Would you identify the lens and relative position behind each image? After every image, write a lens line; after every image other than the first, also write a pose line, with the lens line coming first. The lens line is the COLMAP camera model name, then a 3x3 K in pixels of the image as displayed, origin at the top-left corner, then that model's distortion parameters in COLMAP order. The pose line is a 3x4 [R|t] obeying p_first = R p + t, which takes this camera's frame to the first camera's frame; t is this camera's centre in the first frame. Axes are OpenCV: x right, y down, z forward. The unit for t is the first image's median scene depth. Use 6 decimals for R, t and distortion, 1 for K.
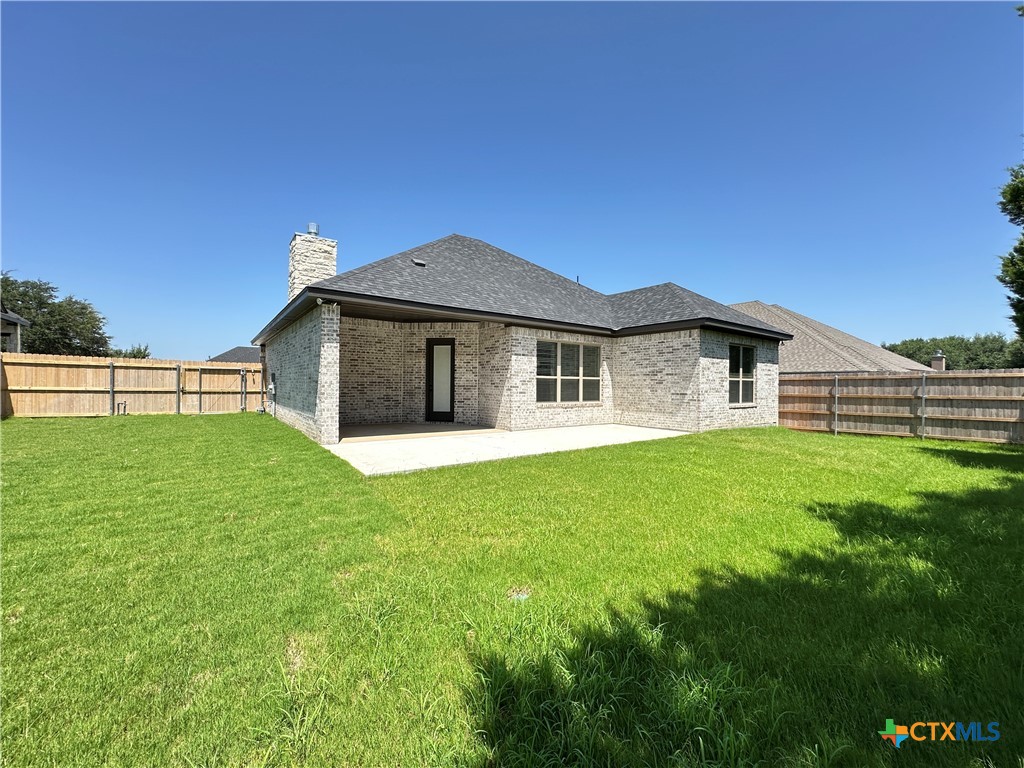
lens RADIAL K [[410.1, 0, 510.4], [0, 410.1, 384.0], [0, 0, 1]] dist [-0.003627, 0.000450]
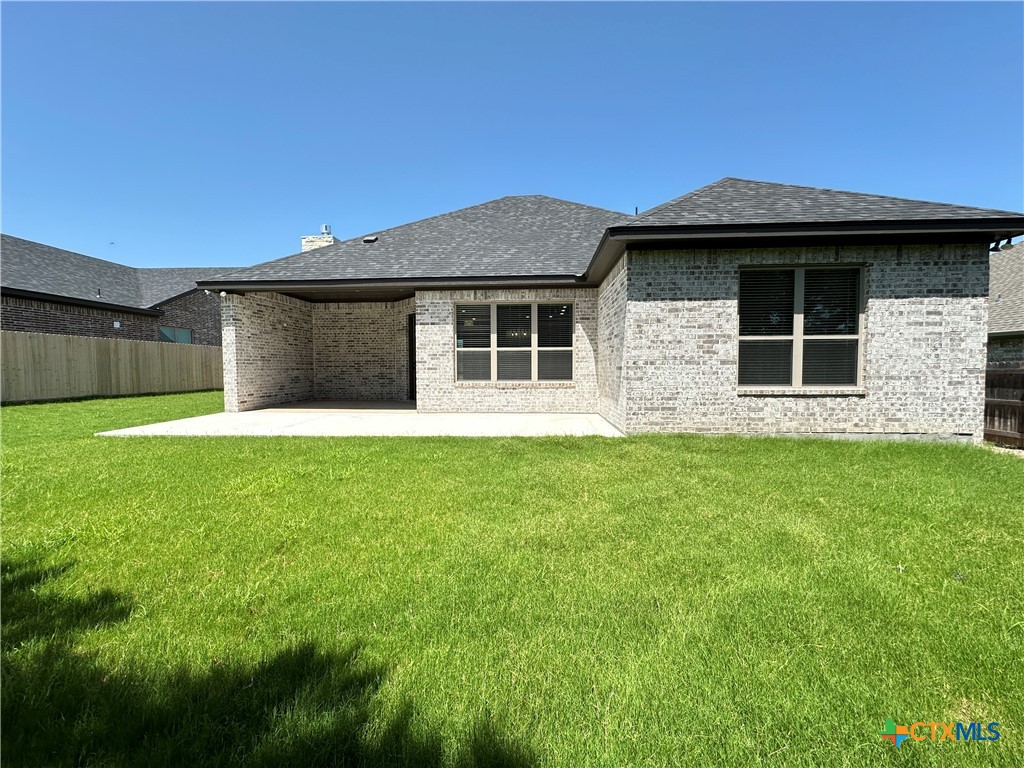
lens RADIAL K [[410.1, 0, 510.4], [0, 410.1, 384.0], [0, 0, 1]] dist [-0.003627, 0.000450]
pose [[0.763621, 0.012417, -0.645545, 0.644489], [0.013299, 0.999300, 0.034954, 0.023274], [0.645528, -0.035276, 0.762922, 0.422773]]
